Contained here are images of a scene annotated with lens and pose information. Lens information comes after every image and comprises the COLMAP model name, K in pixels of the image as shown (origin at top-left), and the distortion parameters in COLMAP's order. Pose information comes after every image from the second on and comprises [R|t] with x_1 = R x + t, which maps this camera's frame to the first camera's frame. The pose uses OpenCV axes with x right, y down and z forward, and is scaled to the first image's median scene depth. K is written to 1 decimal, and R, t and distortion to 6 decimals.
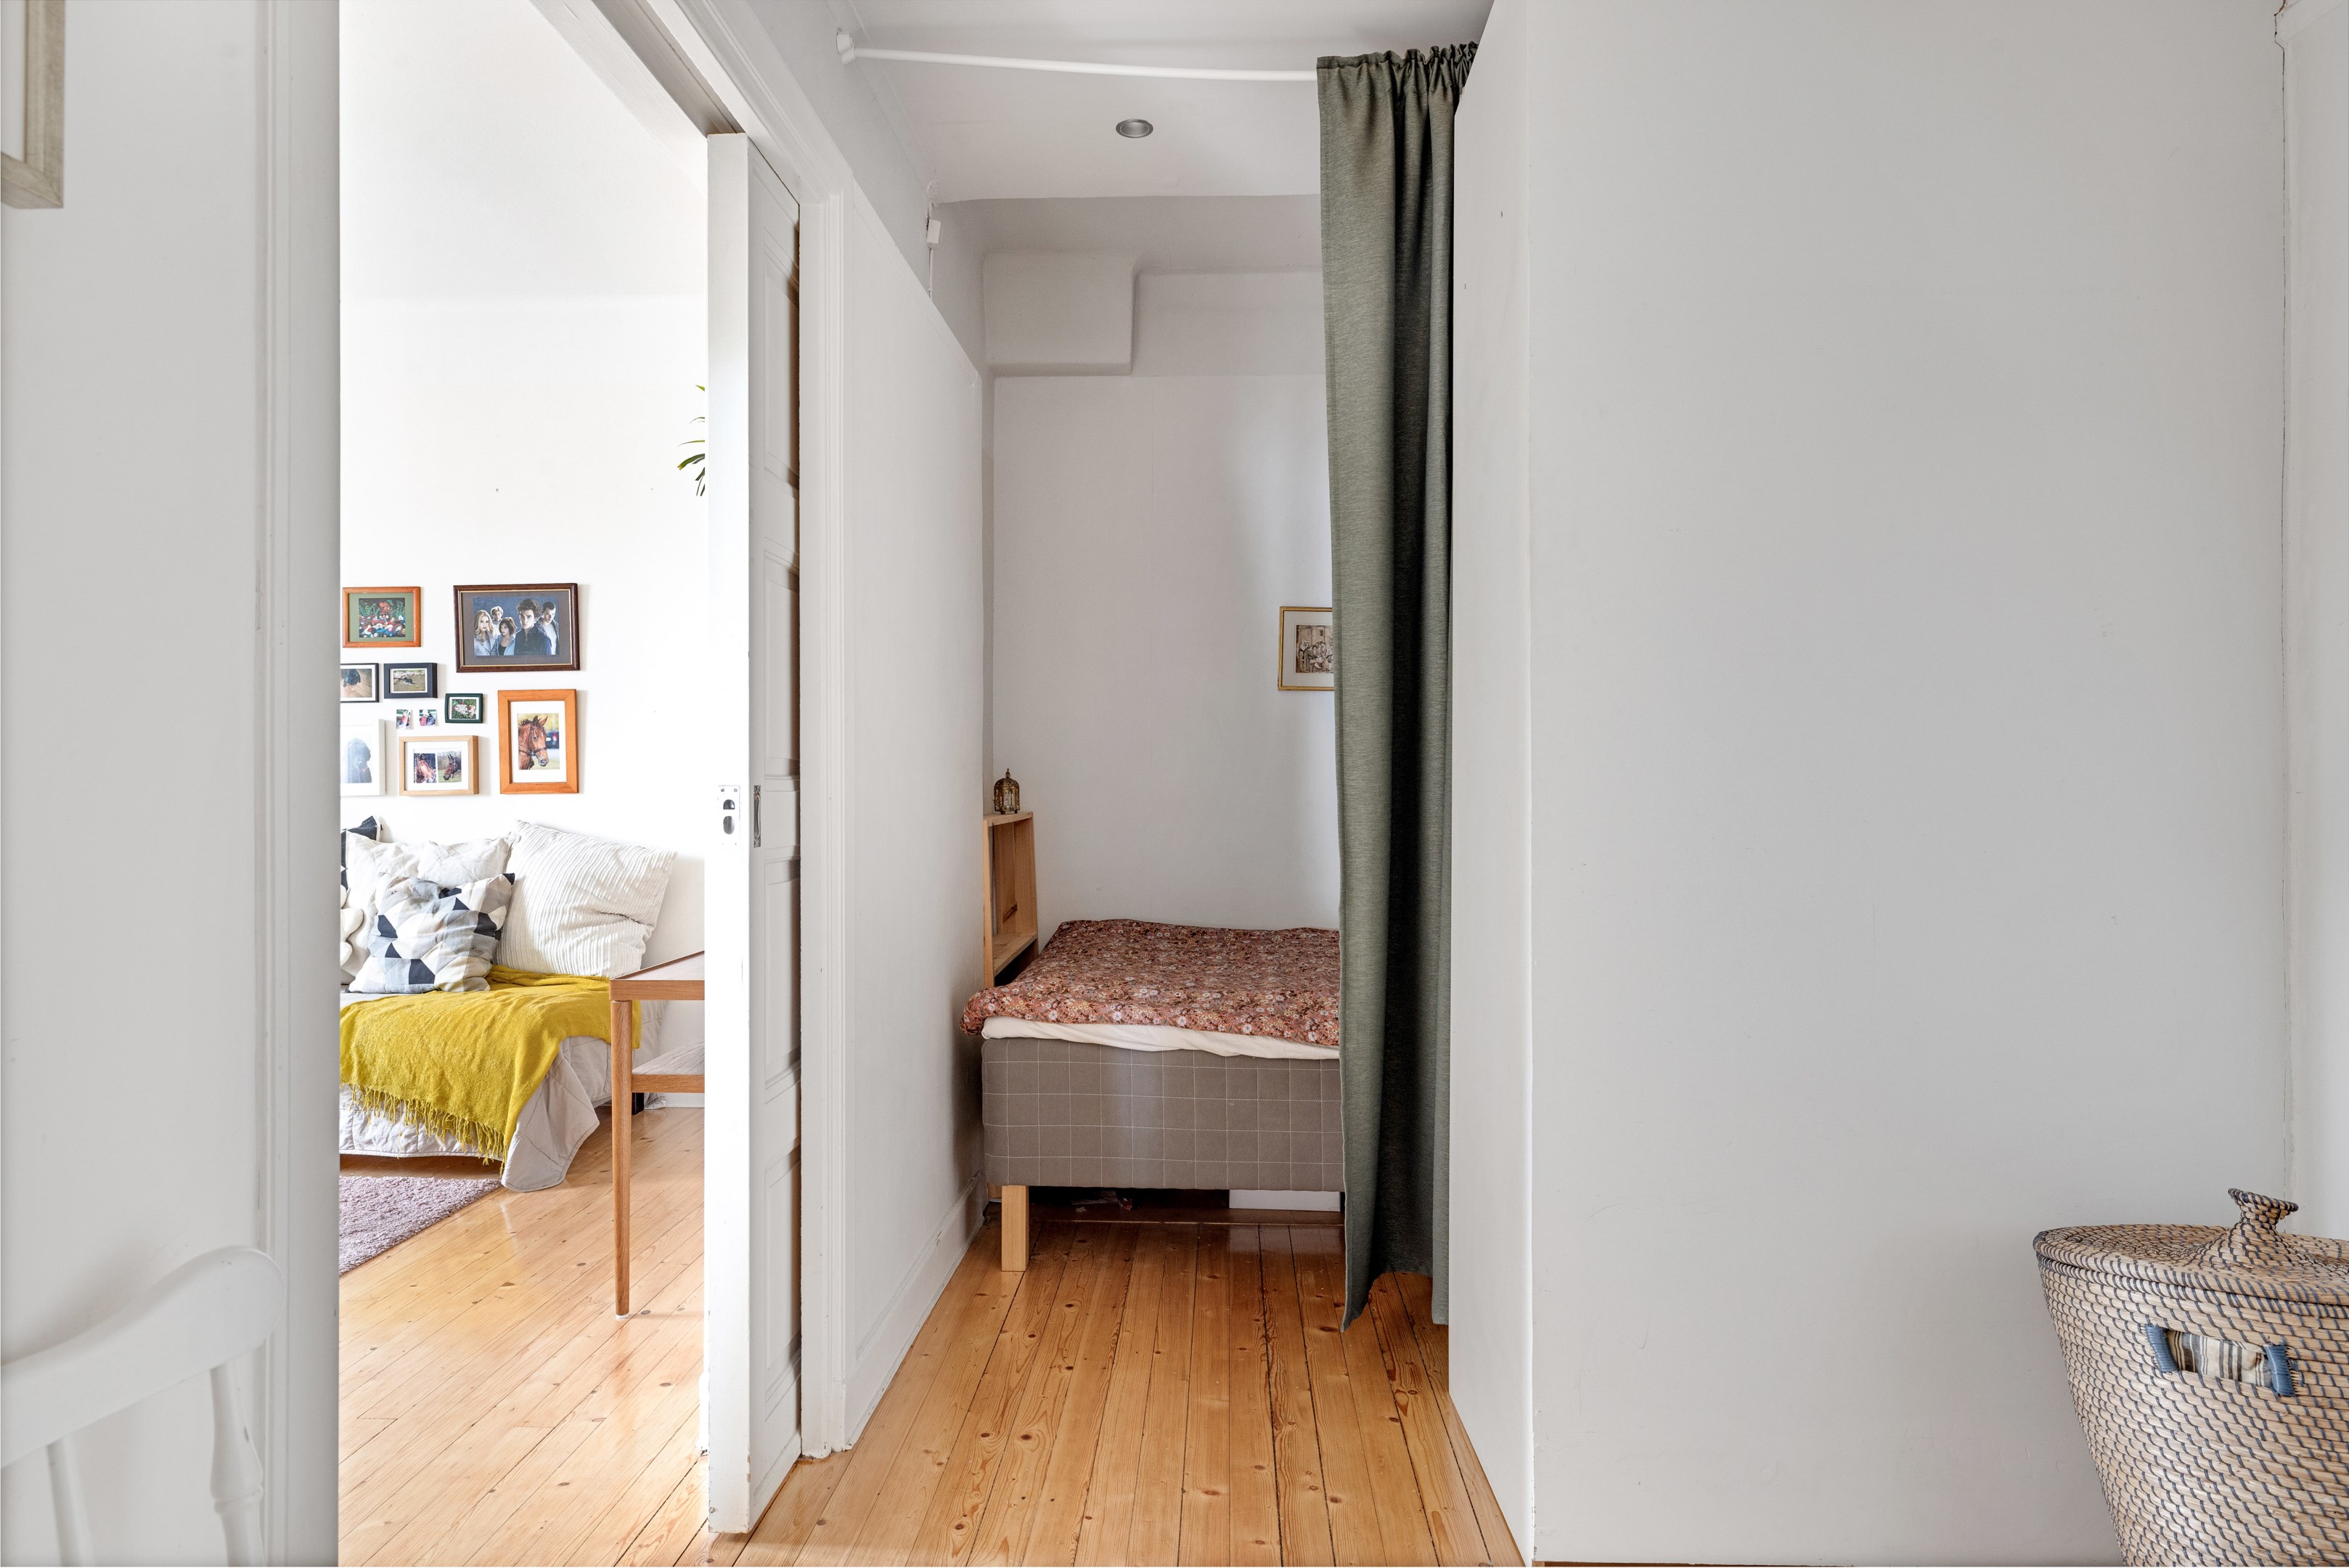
lens RADIAL K [[1324.3, 0, 1178.1], [0, 1324.3, 765.0], [0, 0, 1]] dist [0.002730, 0.000733]
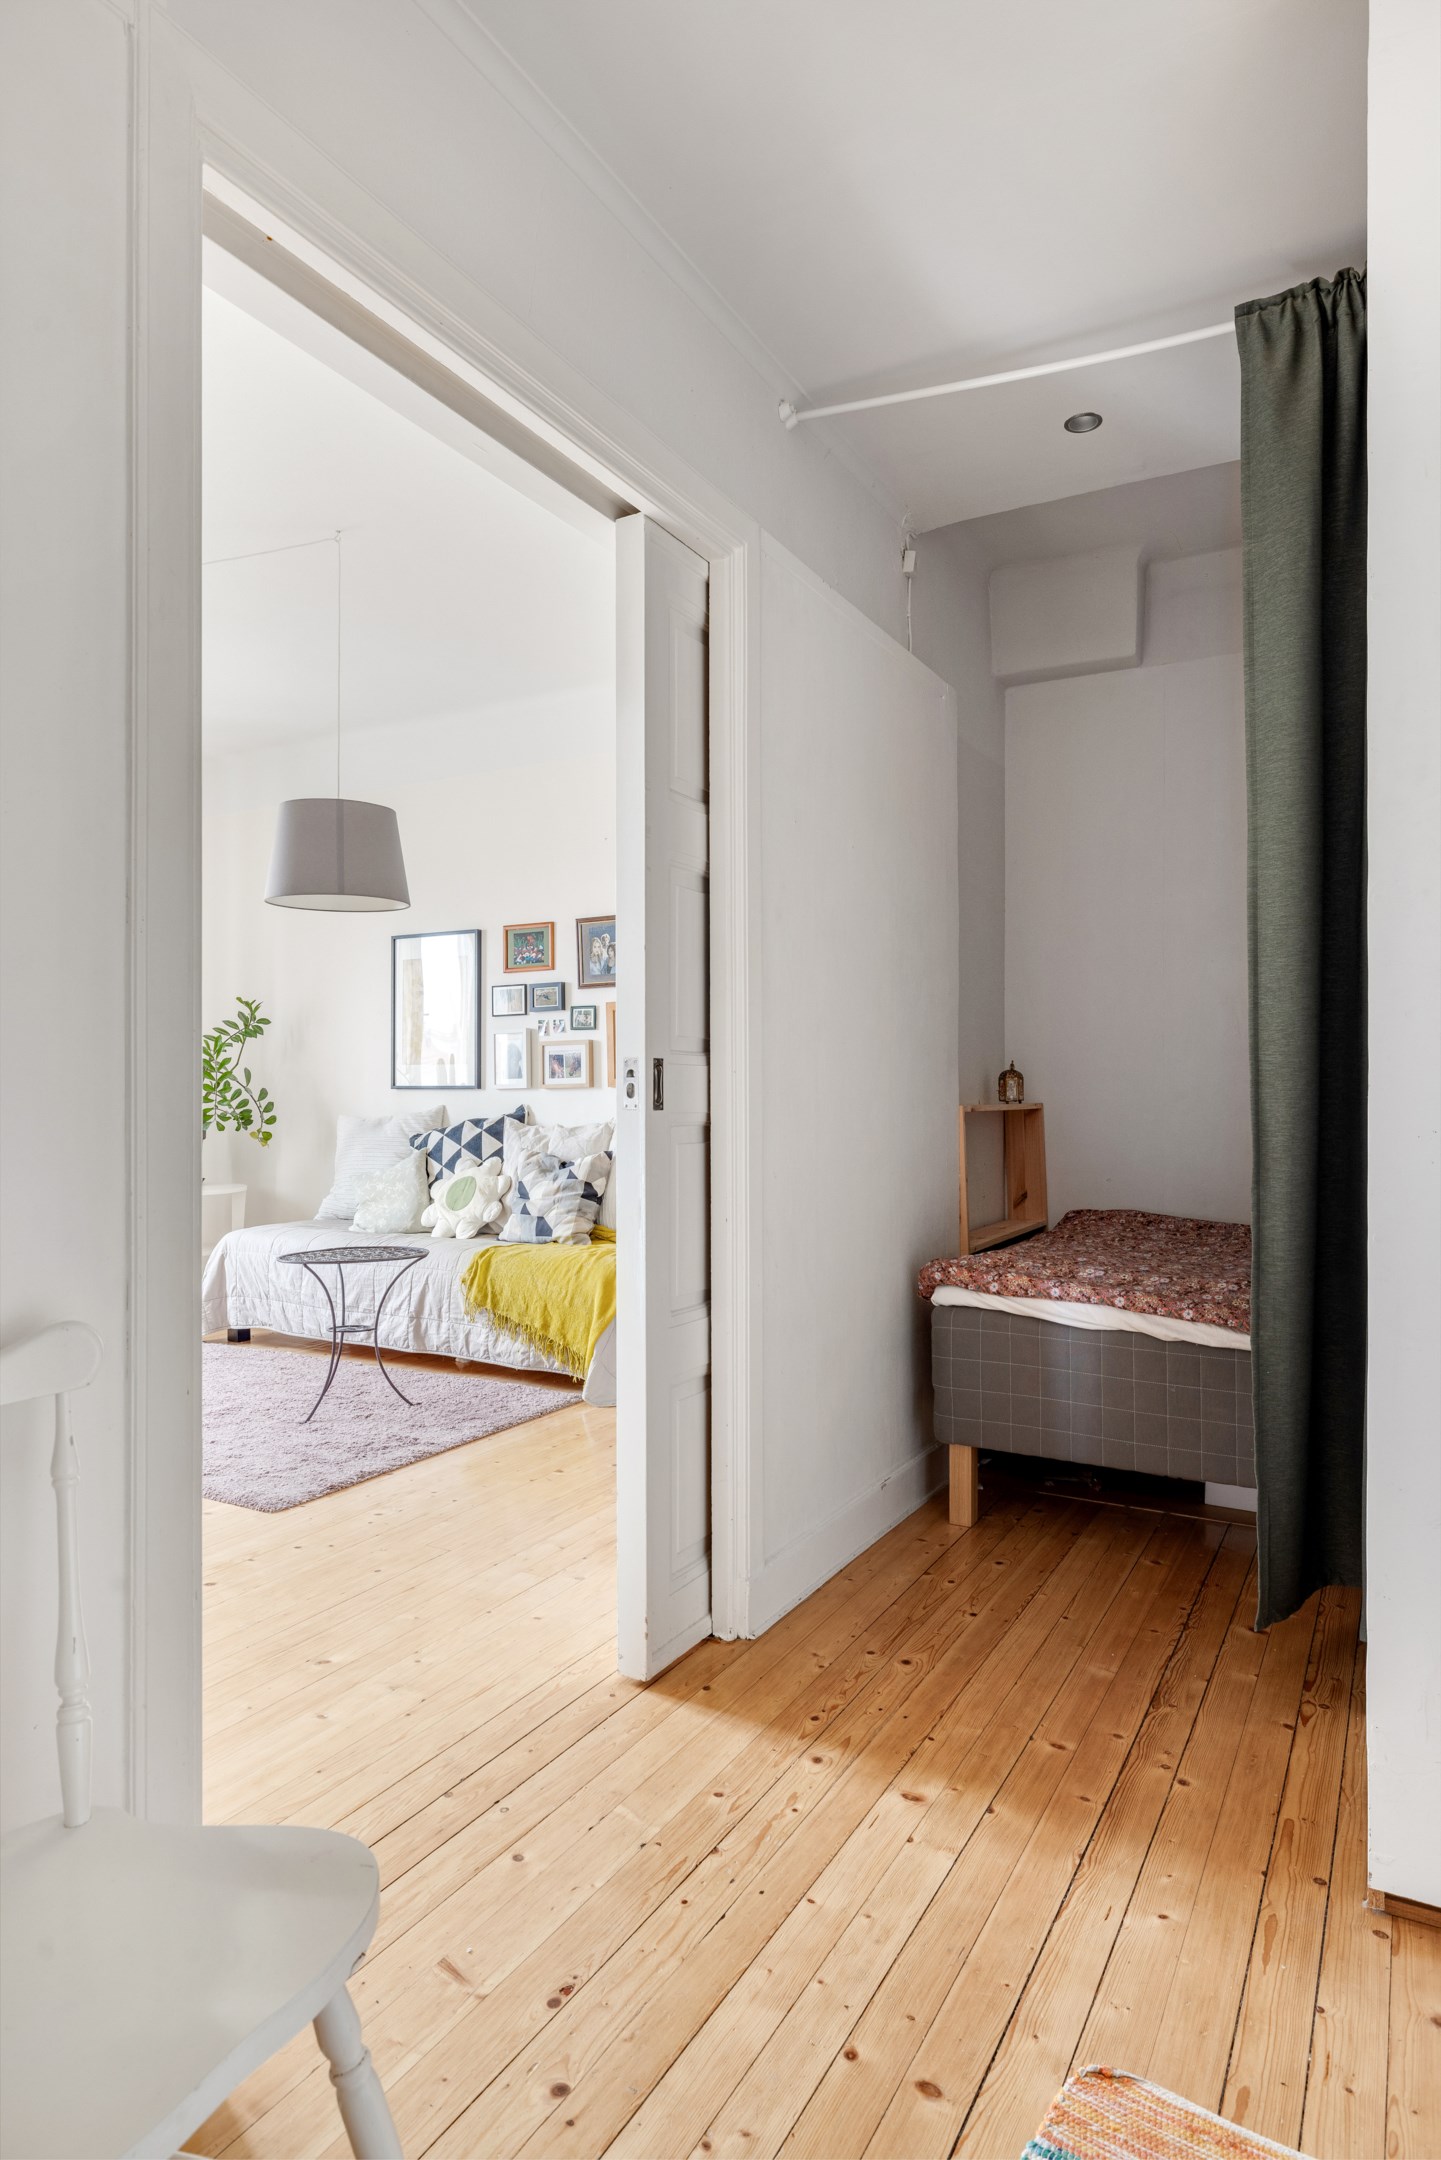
lens RADIAL K [[1264.1, 0, 720.5], [0, 1264.1, 1080.0], [0, 0, 1]] dist [-0.001836, 0.001327]
pose [[0.891190, -0.004082, -0.453612, 0.157505], [0.004550, 0.999990, -0.000060, 0.022559], [0.453607, -0.002011, 0.891199, 0.009543]]
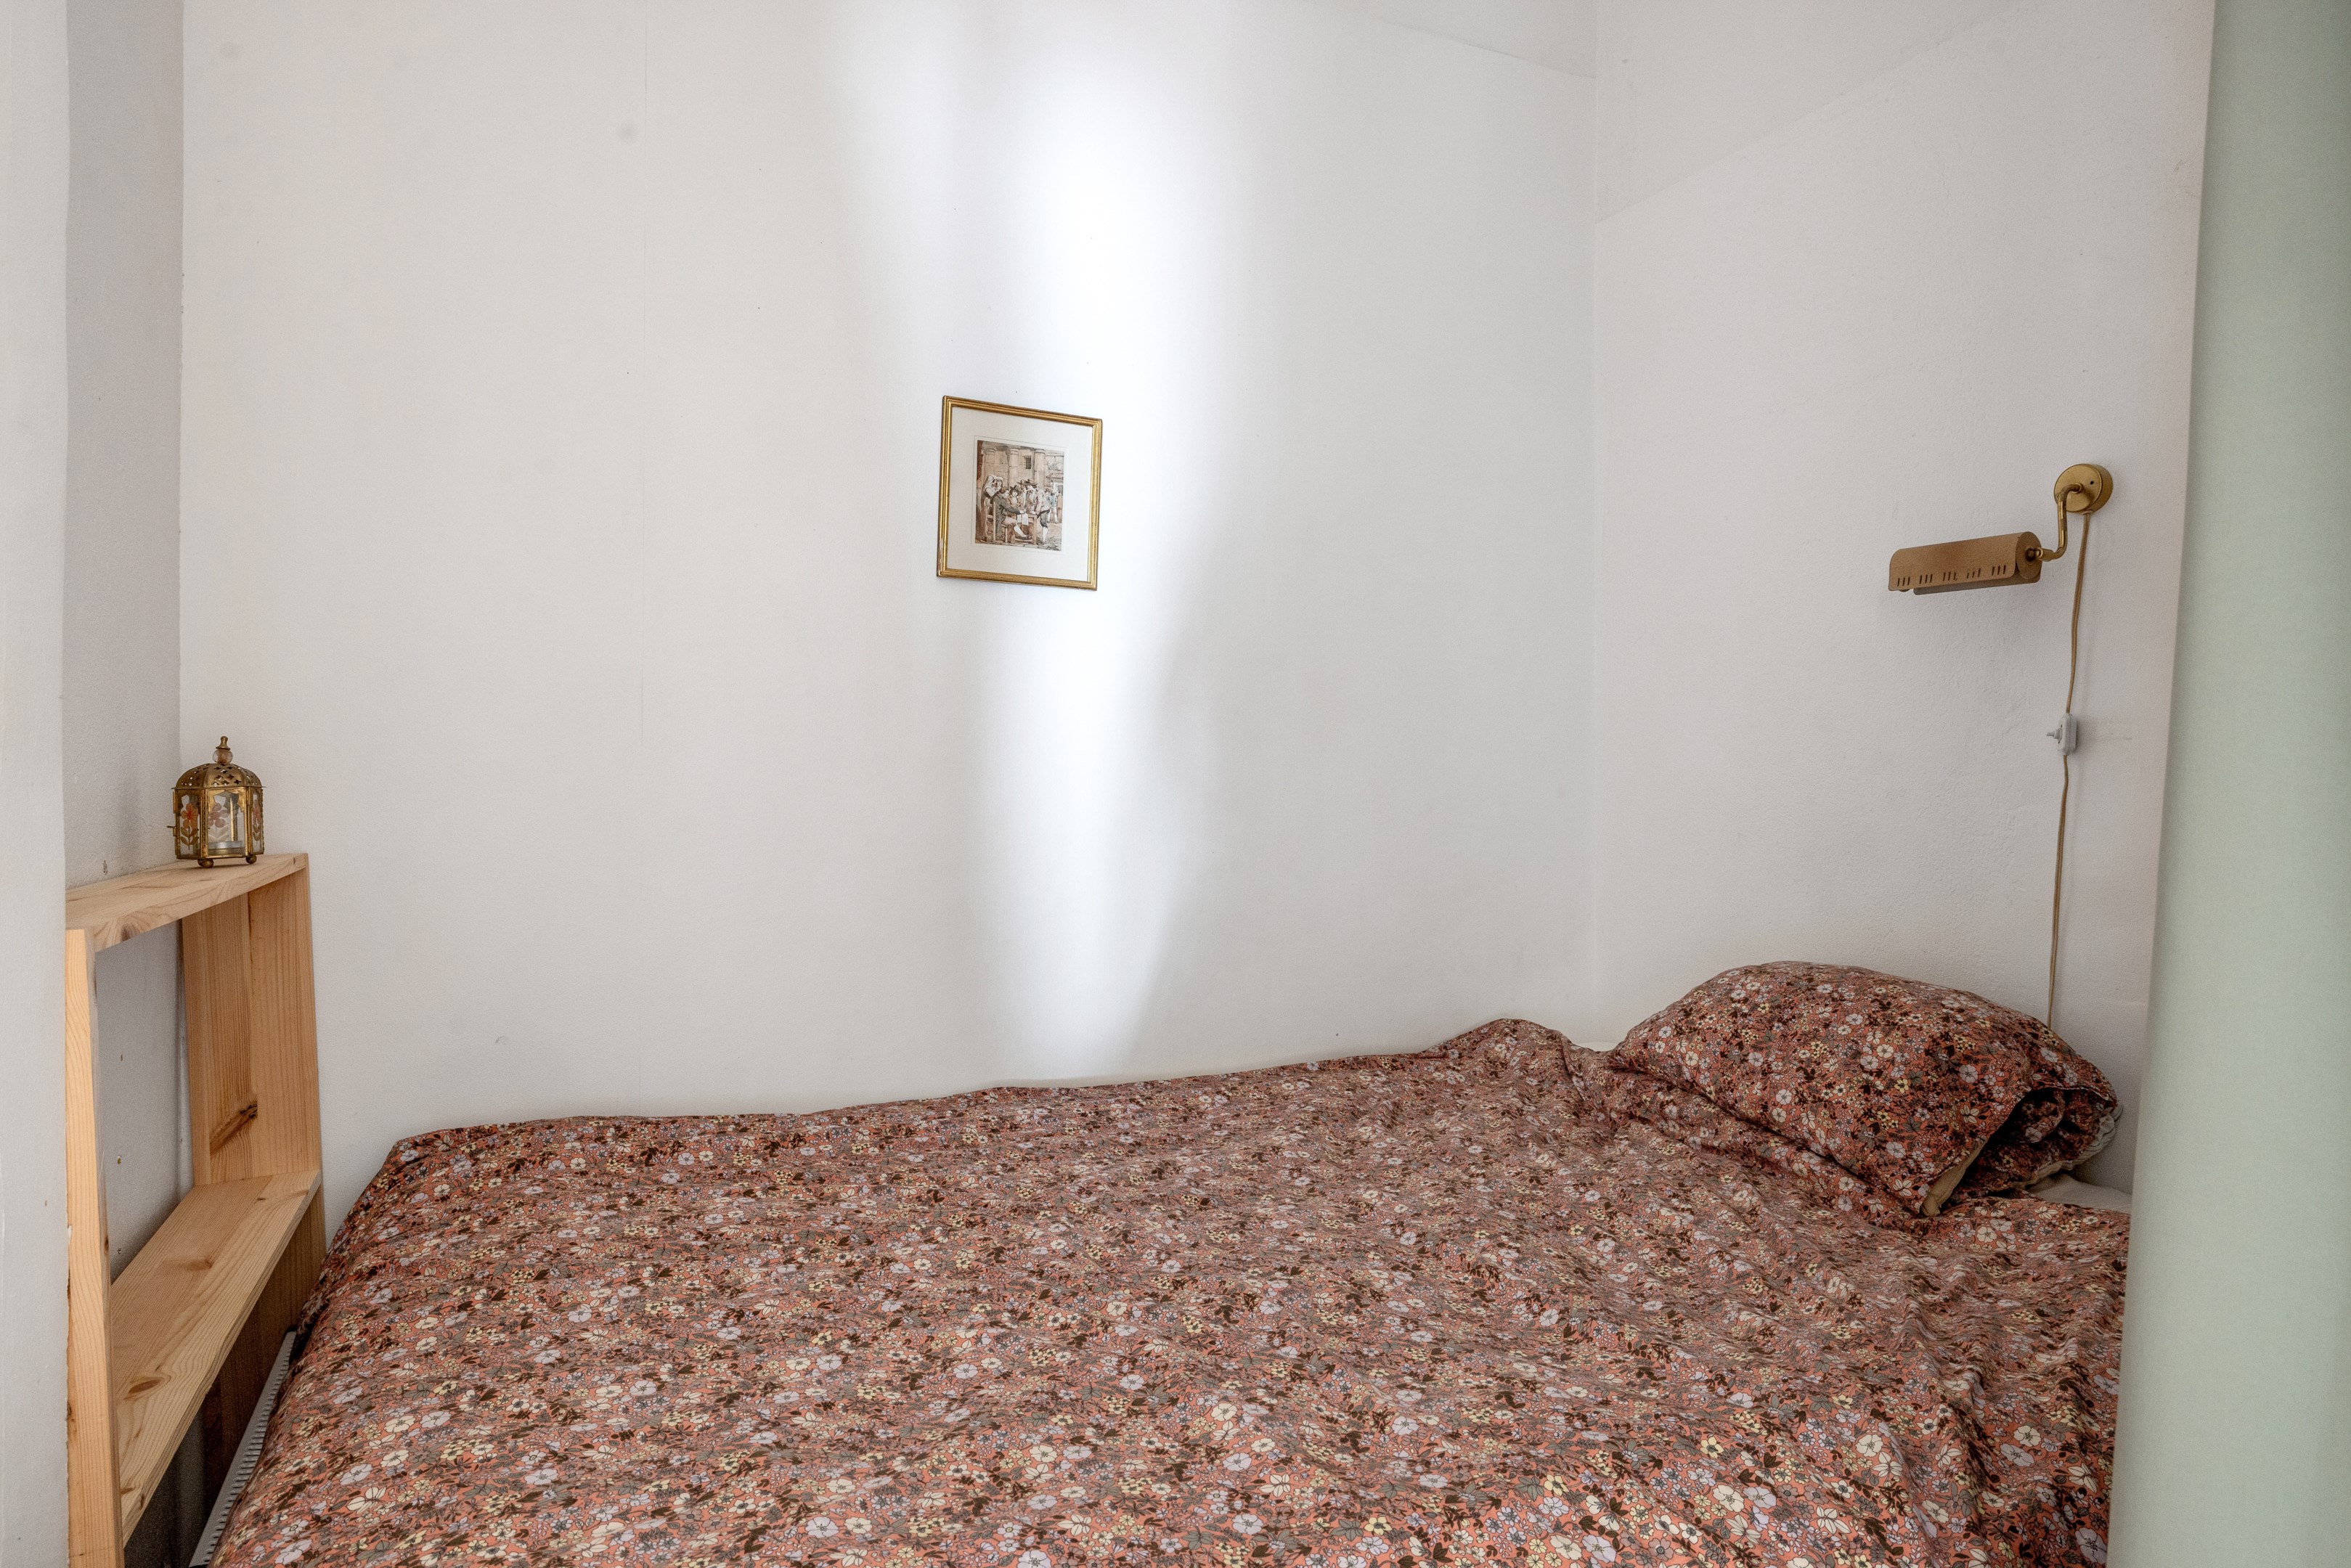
lens RADIAL K [[1318.7, 0, 1161.9], [0, 1318.7, 778.2], [0, 0, 1]] dist [-0.003004, 0.001445]
pose [[0.888327, 0.001094, 0.459209, -0.089835], [-0.006523, 0.999926, 0.010237, 0.011039], [-0.459164, -0.012089, 0.888269, 0.760280]]
